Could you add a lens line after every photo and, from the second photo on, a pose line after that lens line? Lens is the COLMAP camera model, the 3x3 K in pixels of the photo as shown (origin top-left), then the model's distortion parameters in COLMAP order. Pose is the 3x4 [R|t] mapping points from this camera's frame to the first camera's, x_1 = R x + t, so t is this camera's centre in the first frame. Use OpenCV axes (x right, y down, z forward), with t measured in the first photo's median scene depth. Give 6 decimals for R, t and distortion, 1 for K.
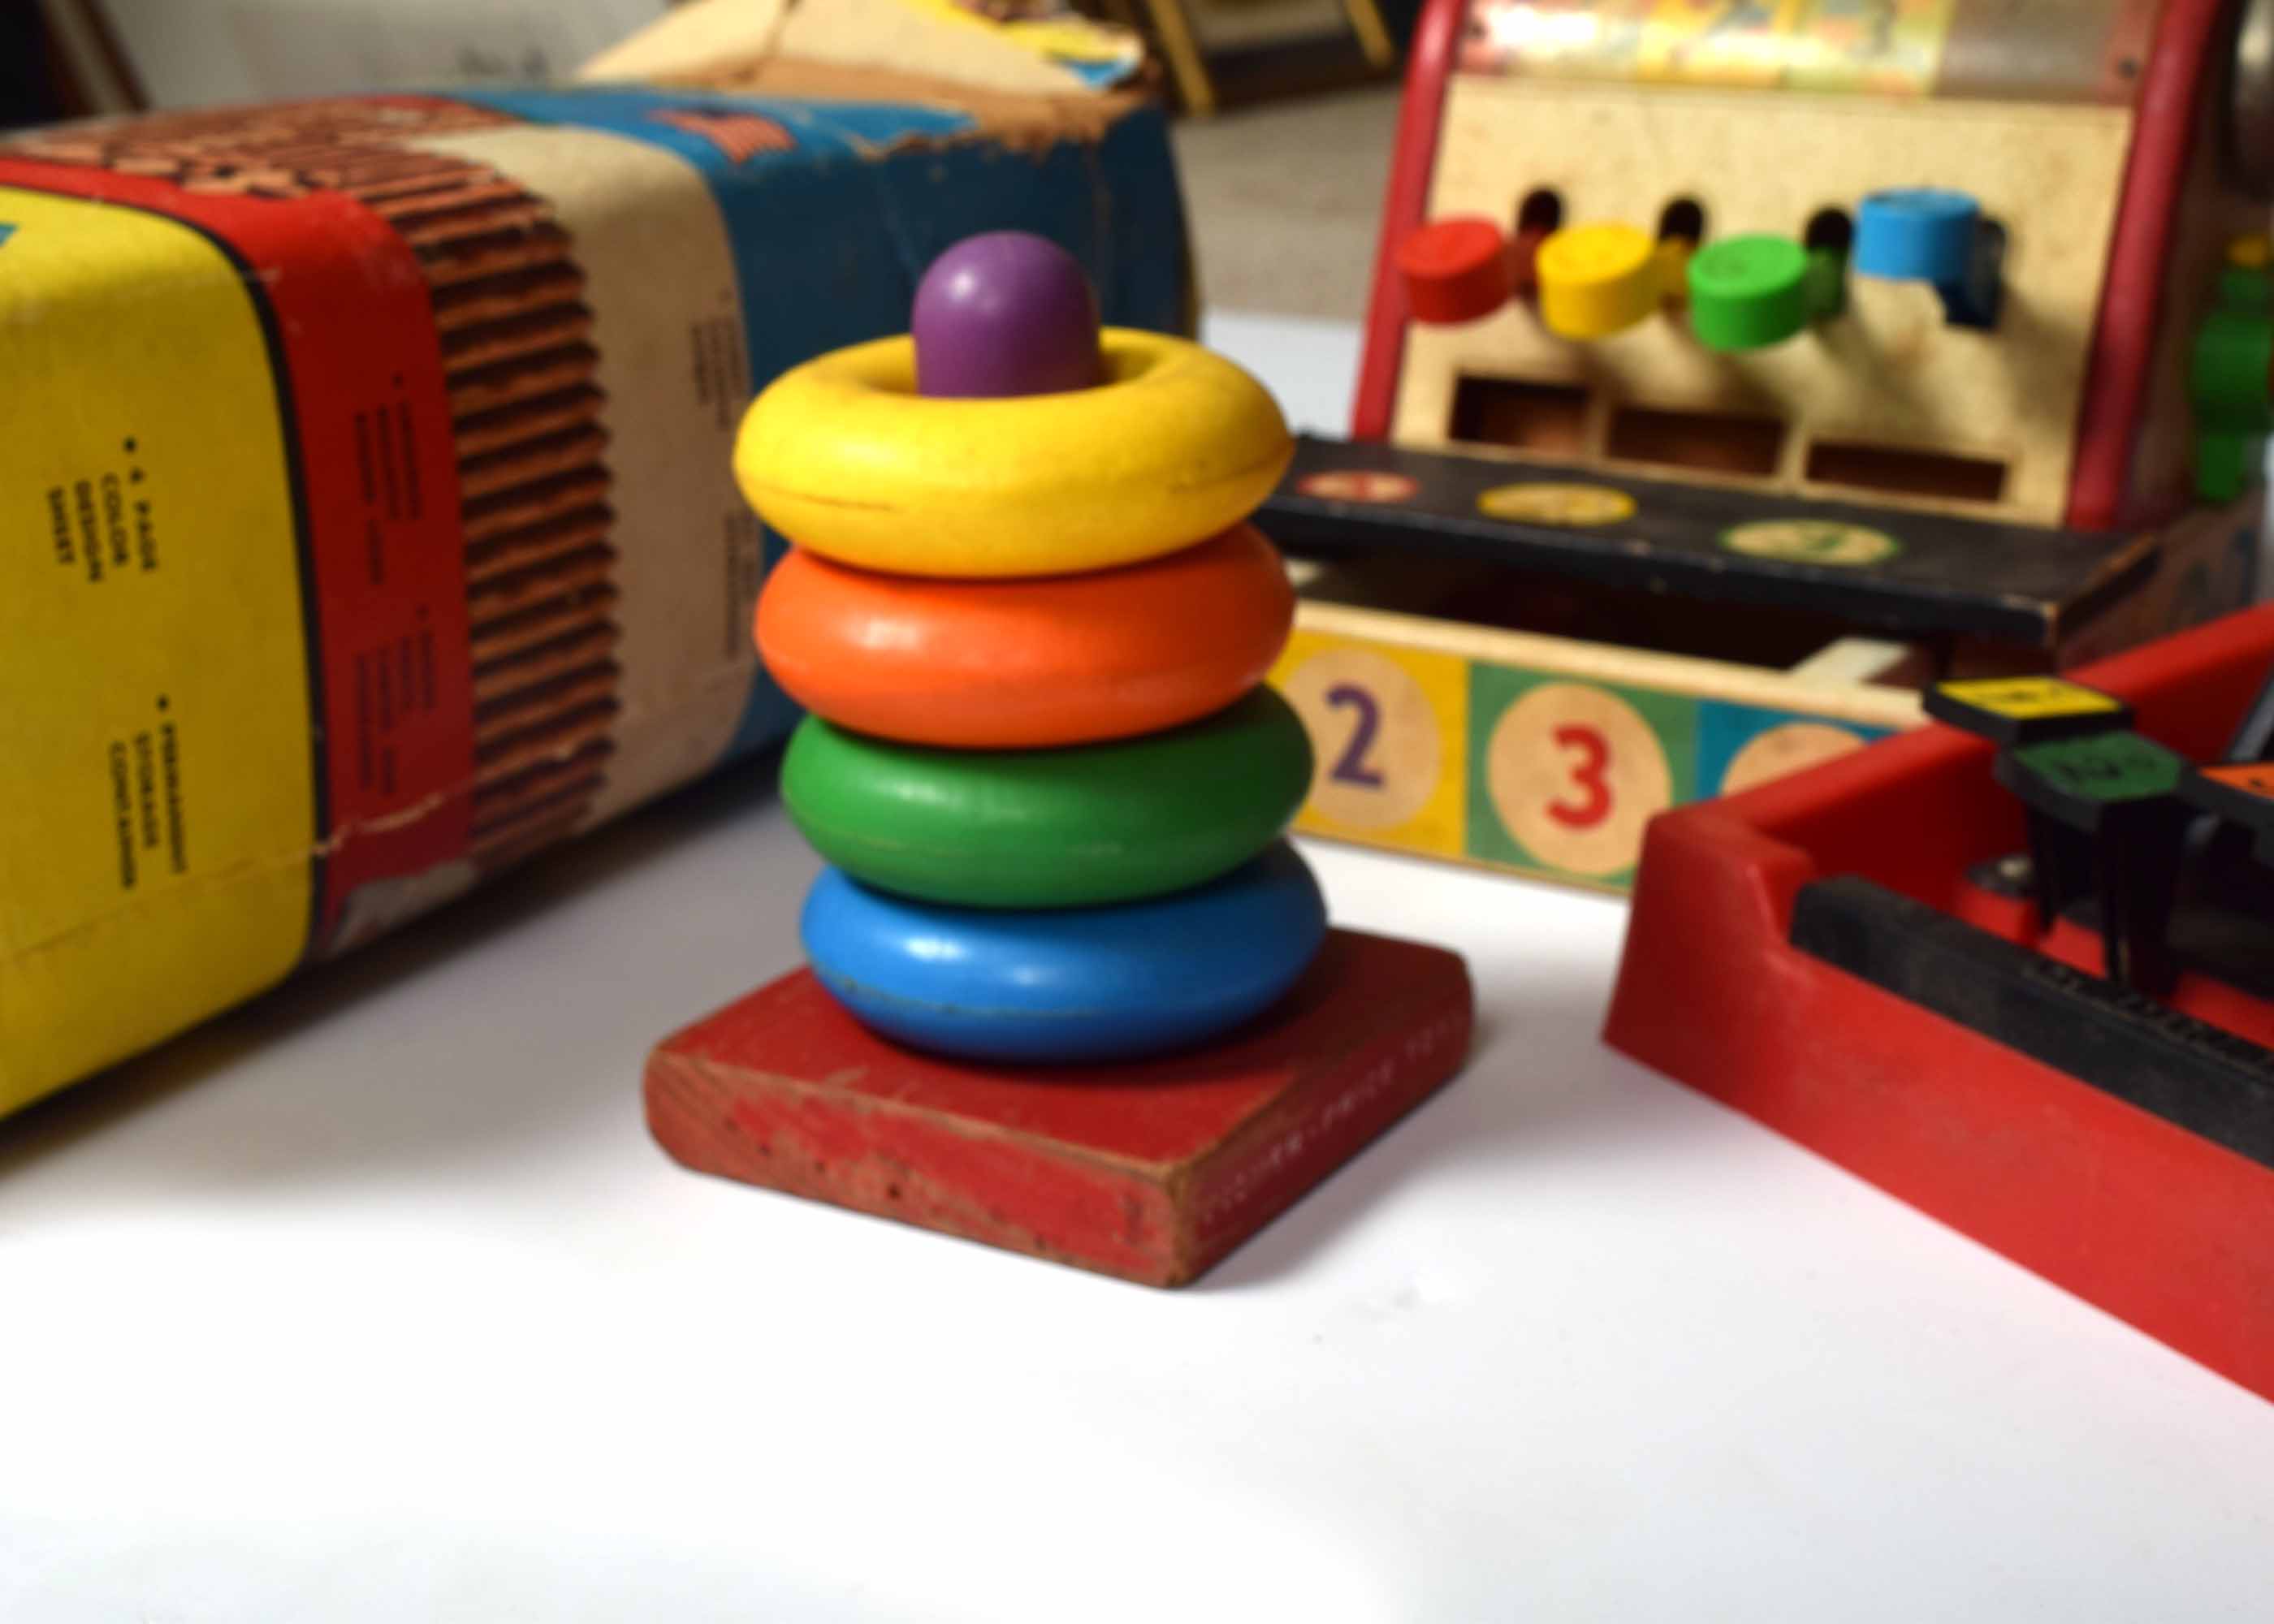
lens RADIAL K [[3344.3, 0, 1081.5], [0, 3344.3, 799.7], [0, 0, 1]] dist [-0.034051, -0.018754]
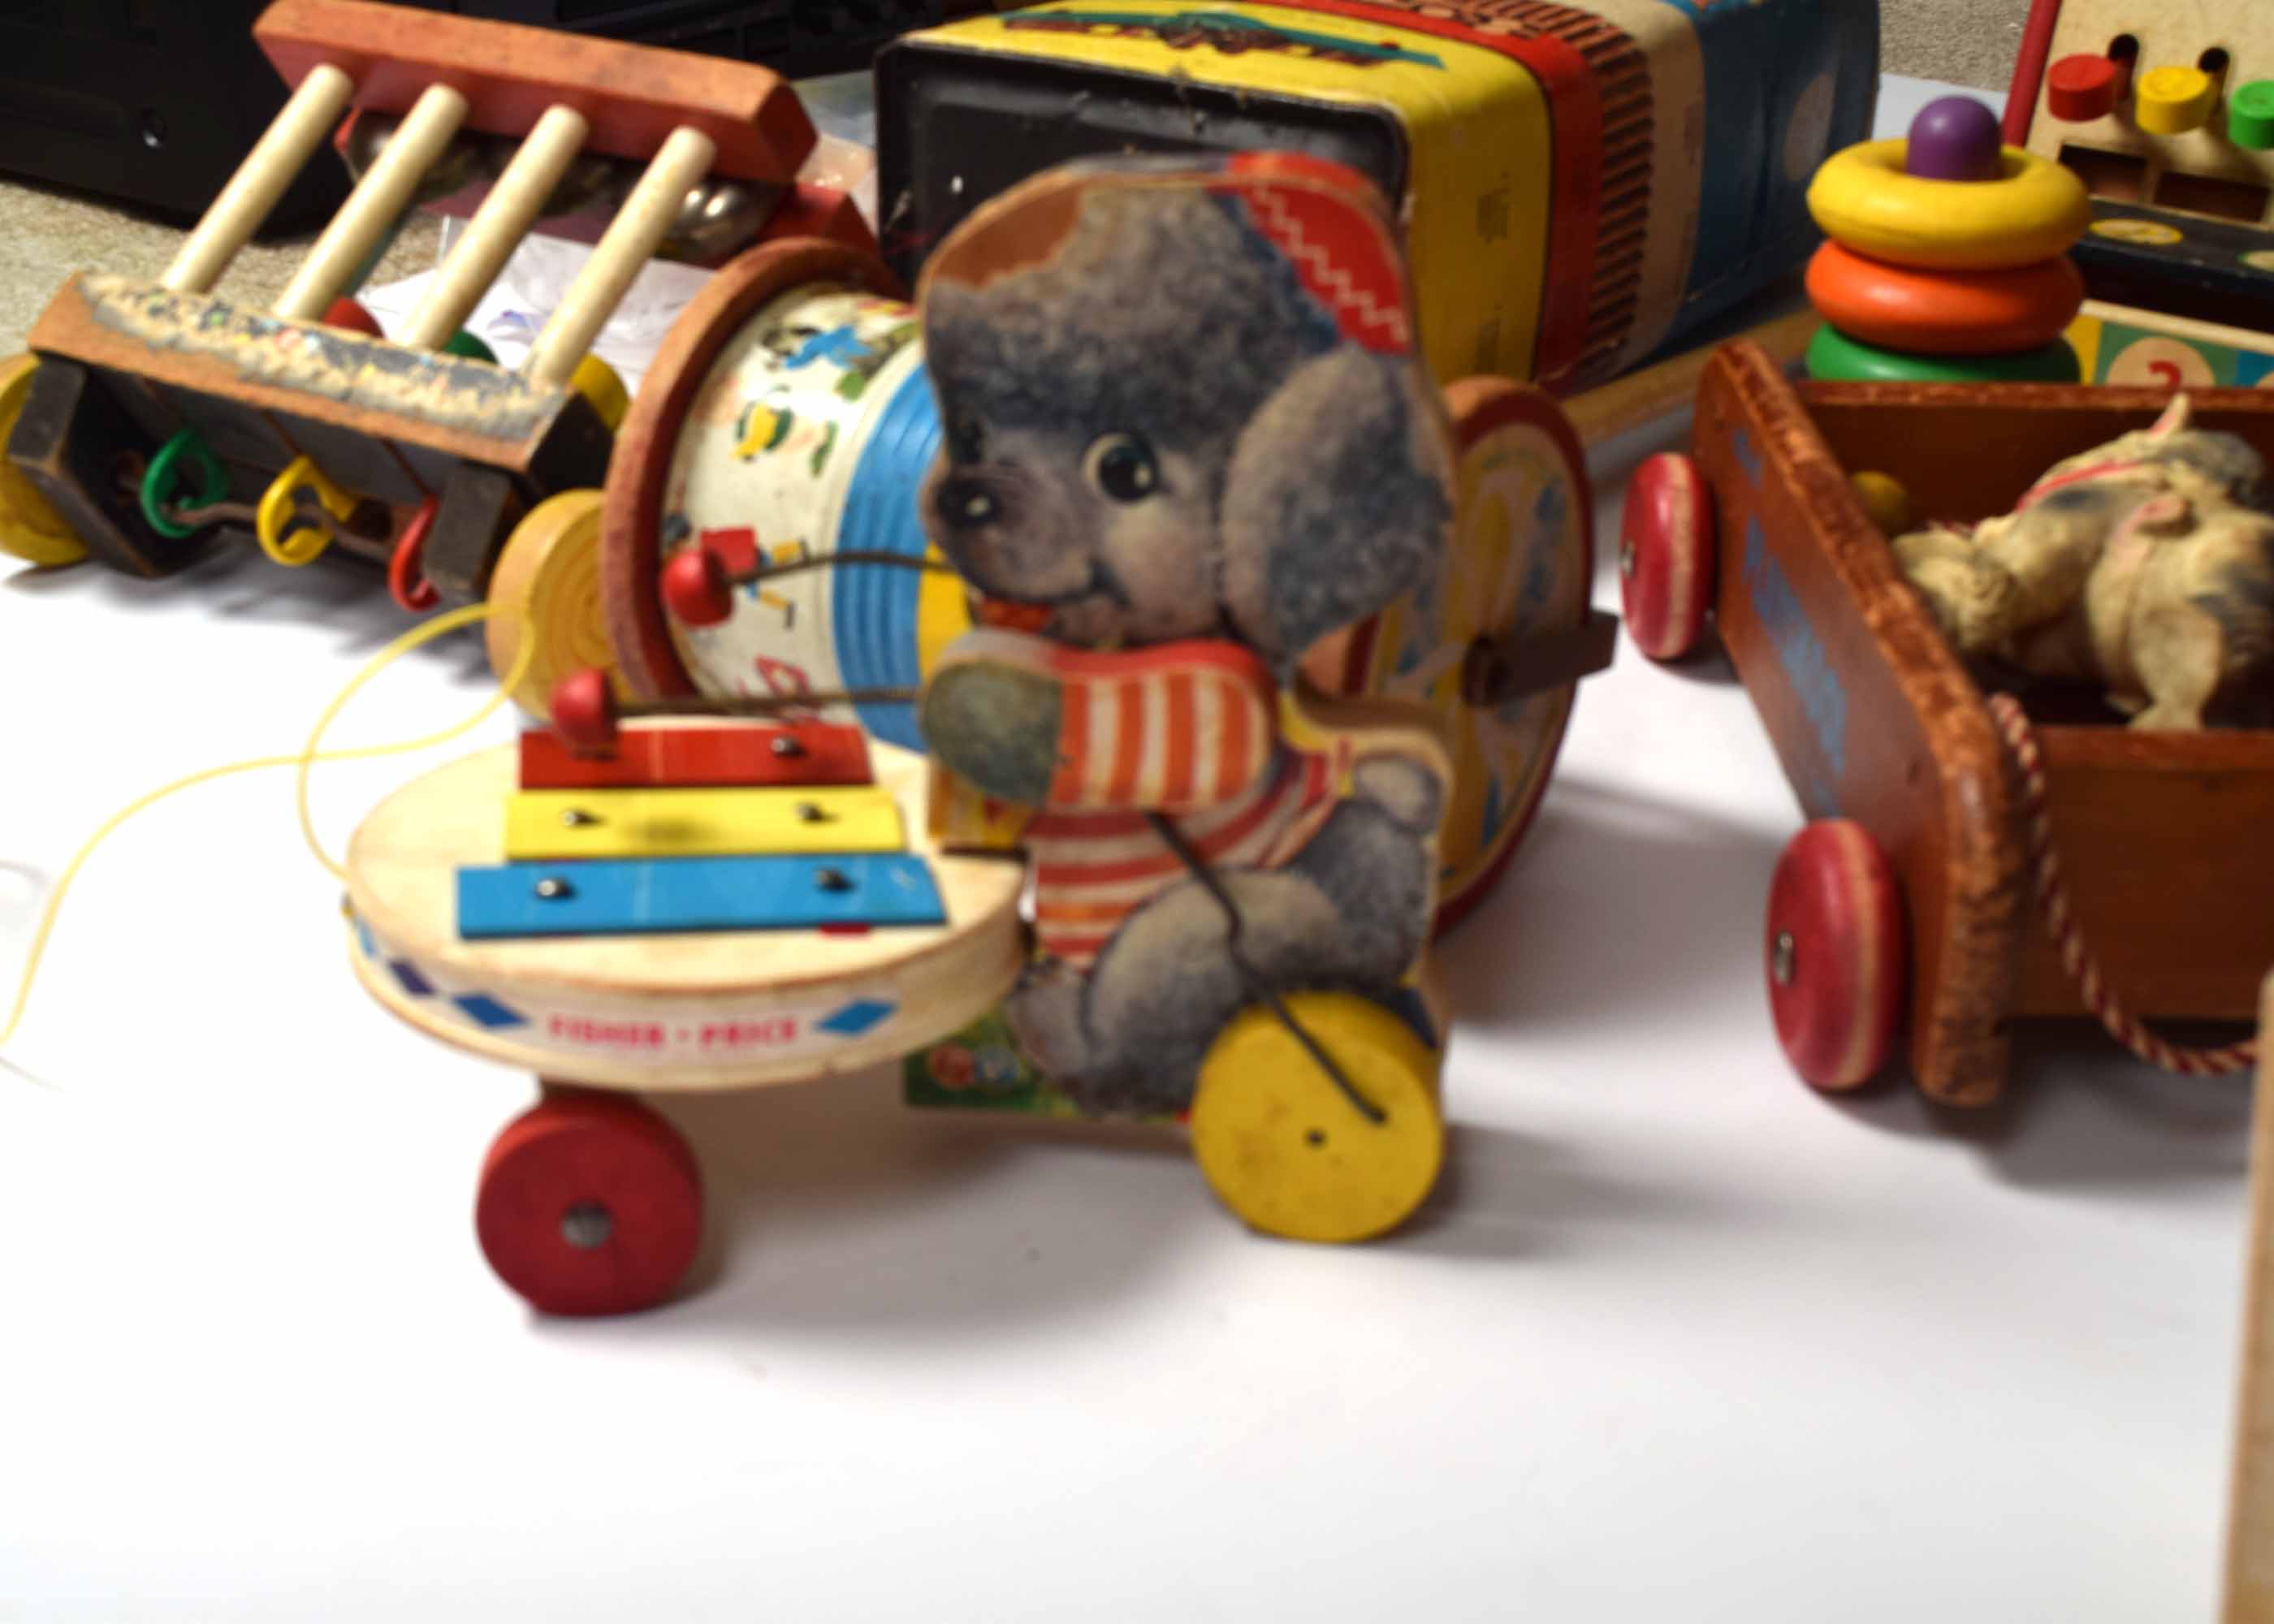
lens RADIAL K [[3180.6, 0, 1137.0], [0, 3180.6, 812.0], [0, 0, 1]] dist [-0.037334, -0.003909]
pose [[0.997953, 0.056970, -0.029071, -0.324945], [-0.053150, 0.991526, 0.118537, 0.043923], [0.035578, -0.116749, 0.992524, -0.705604]]
